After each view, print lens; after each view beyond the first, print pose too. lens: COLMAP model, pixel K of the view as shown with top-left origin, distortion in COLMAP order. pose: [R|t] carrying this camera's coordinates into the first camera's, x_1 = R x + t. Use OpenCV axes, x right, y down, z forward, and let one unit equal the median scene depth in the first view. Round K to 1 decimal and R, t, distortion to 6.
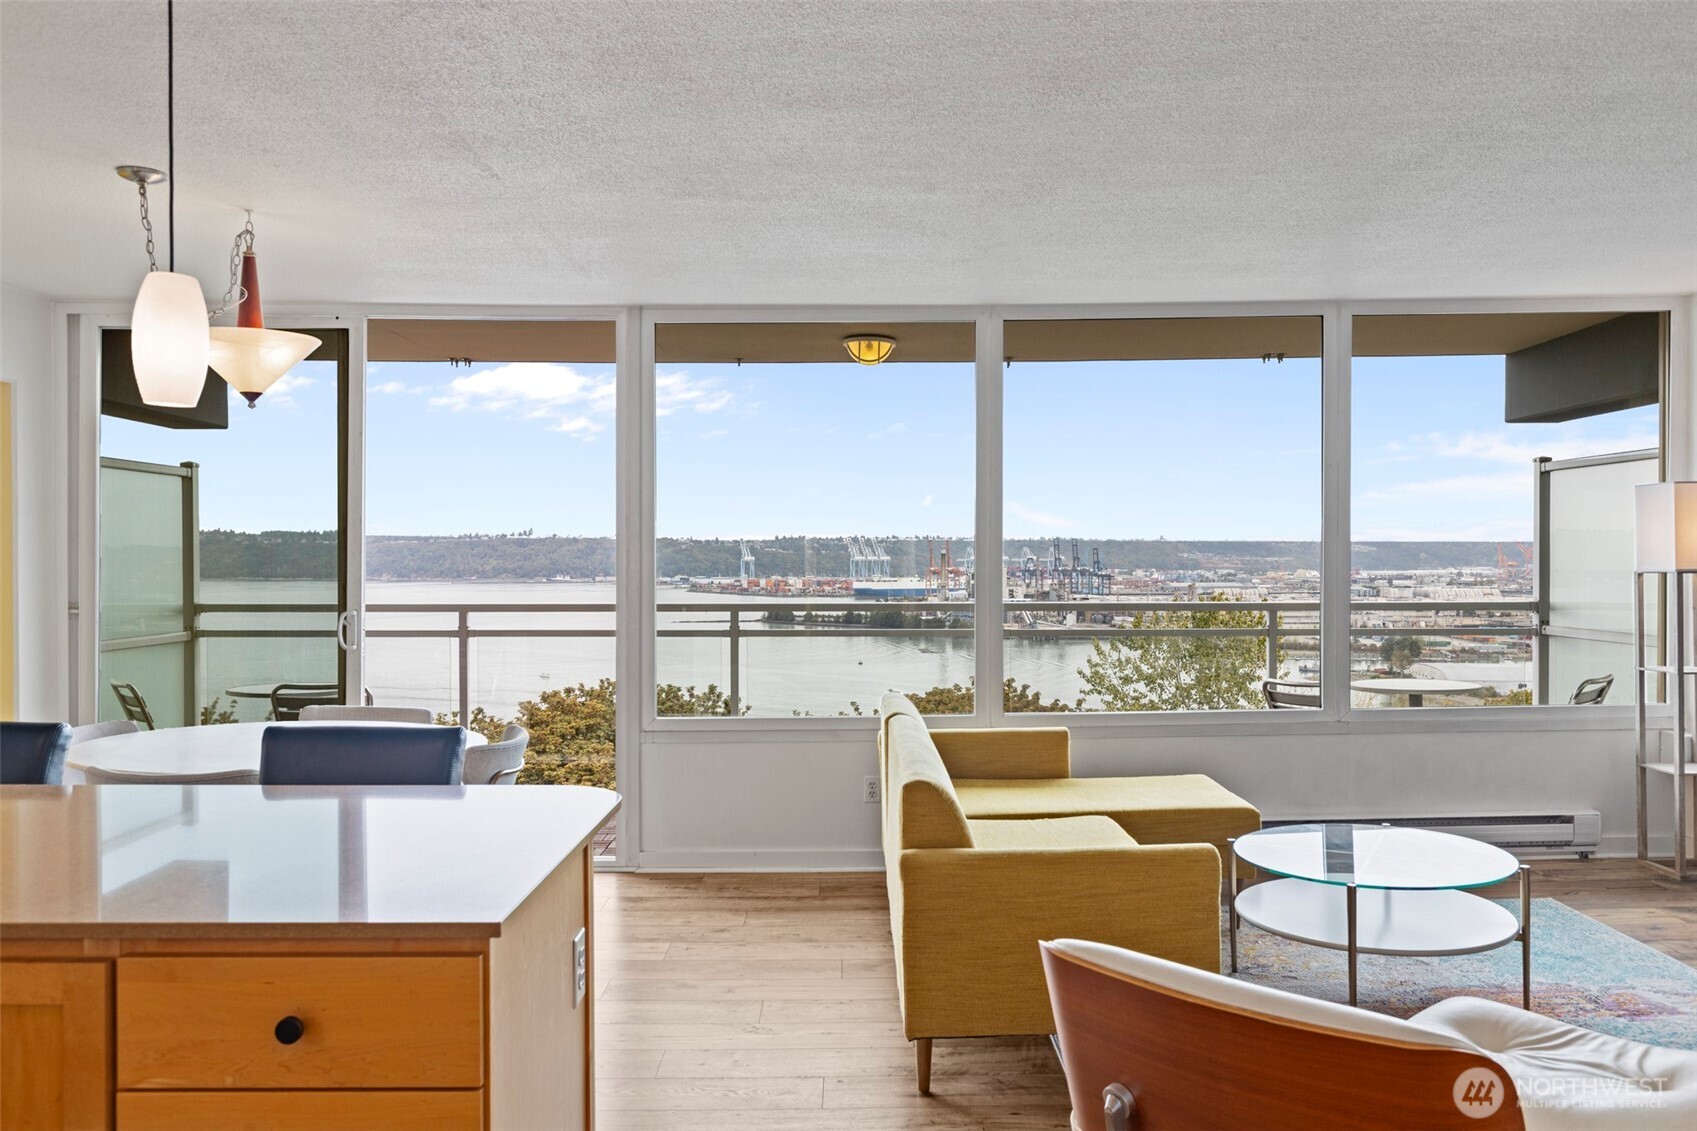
lens RADIAL K [[1249.5, 0, 845.7], [0, 1249.5, 563.1], [0, 0, 1]] dist [-0.009454, 0.008867]
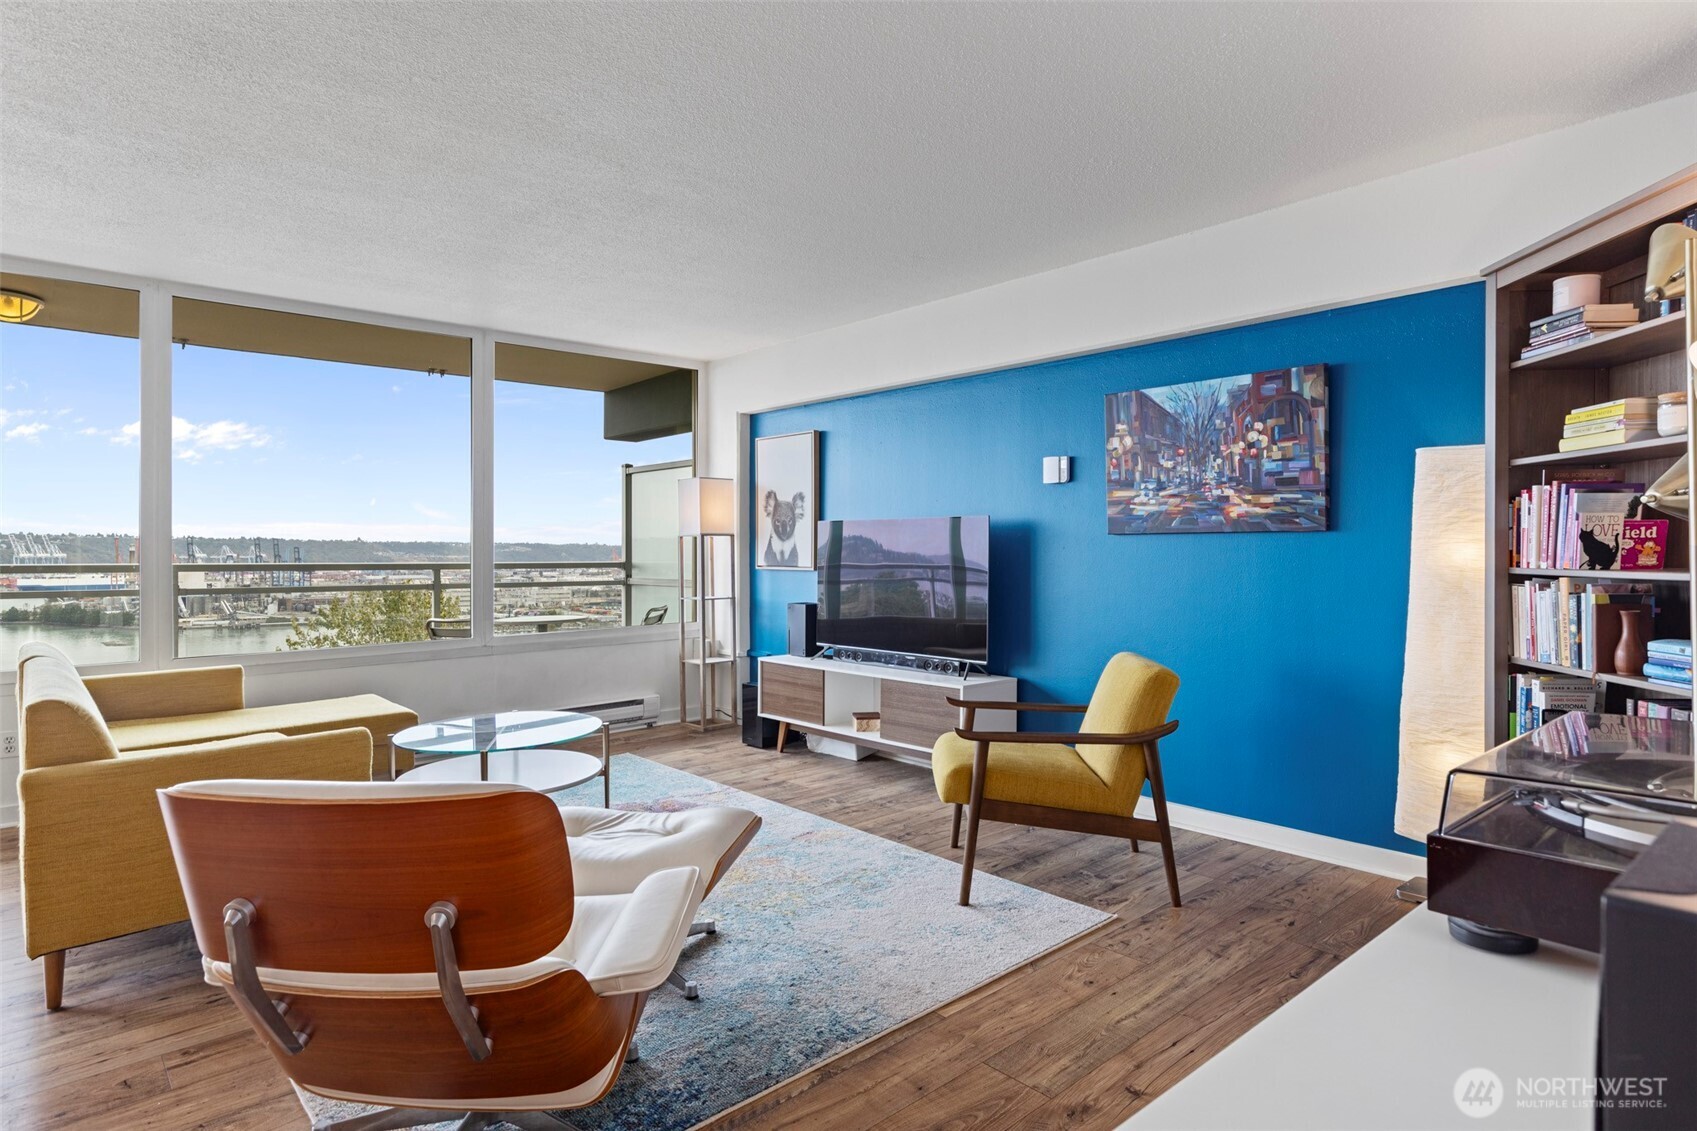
lens RADIAL K [[933.9, 0, 851.1], [0, 933.9, 554.7], [0, 0, 1]] dist [0.005216, 0.000014]
pose [[0.743891, 0.000010, 0.668301, 0.020482], [0.003781, 0.999984, -0.004224, 0.035815], [-0.668291, 0.005669, 0.743879, -0.001238]]
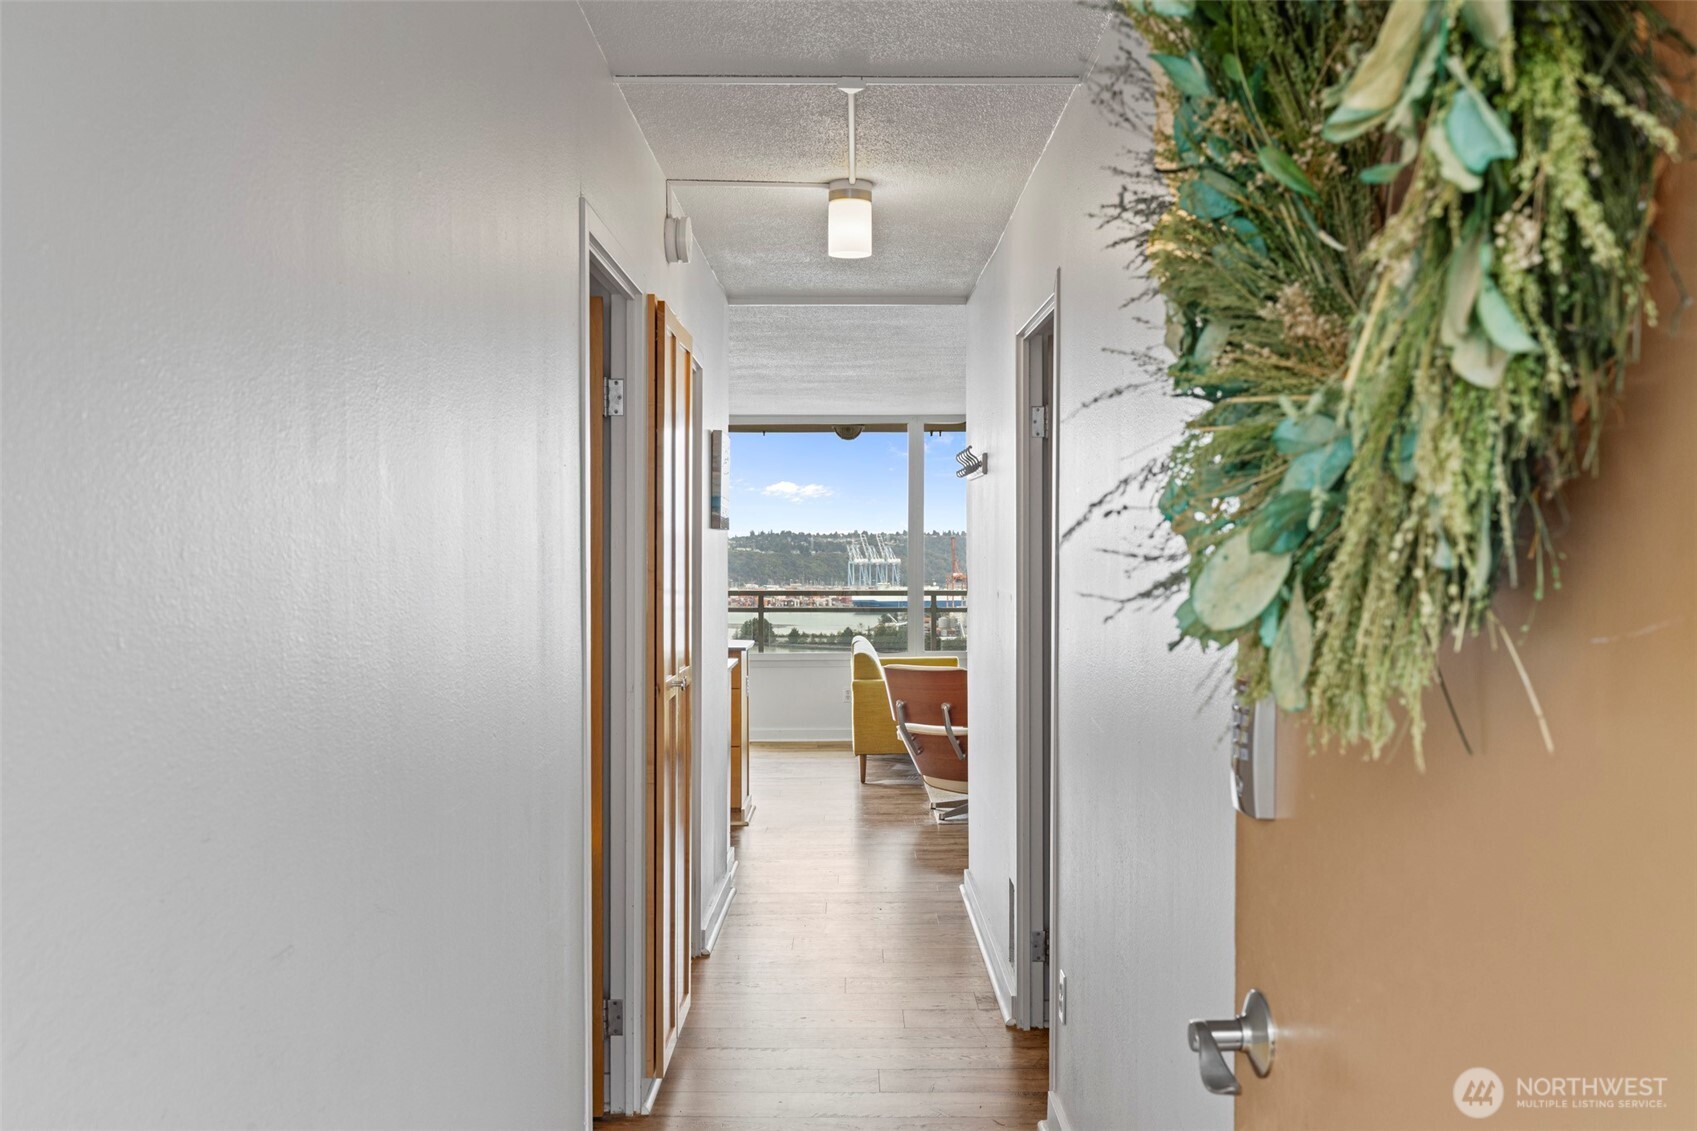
lens RADIAL K [[1700.4, 0, 848.4], [0, 1700.4, 564.4], [0, 0, 1]] dist [0.000639, 0.000000]
pose [[0.999991, 0.003005, 0.002963, 0.013825], [-0.003000, 0.999994, -0.001656, 0.004254], [-0.002968, 0.001647, 0.999994, -1.355684]]
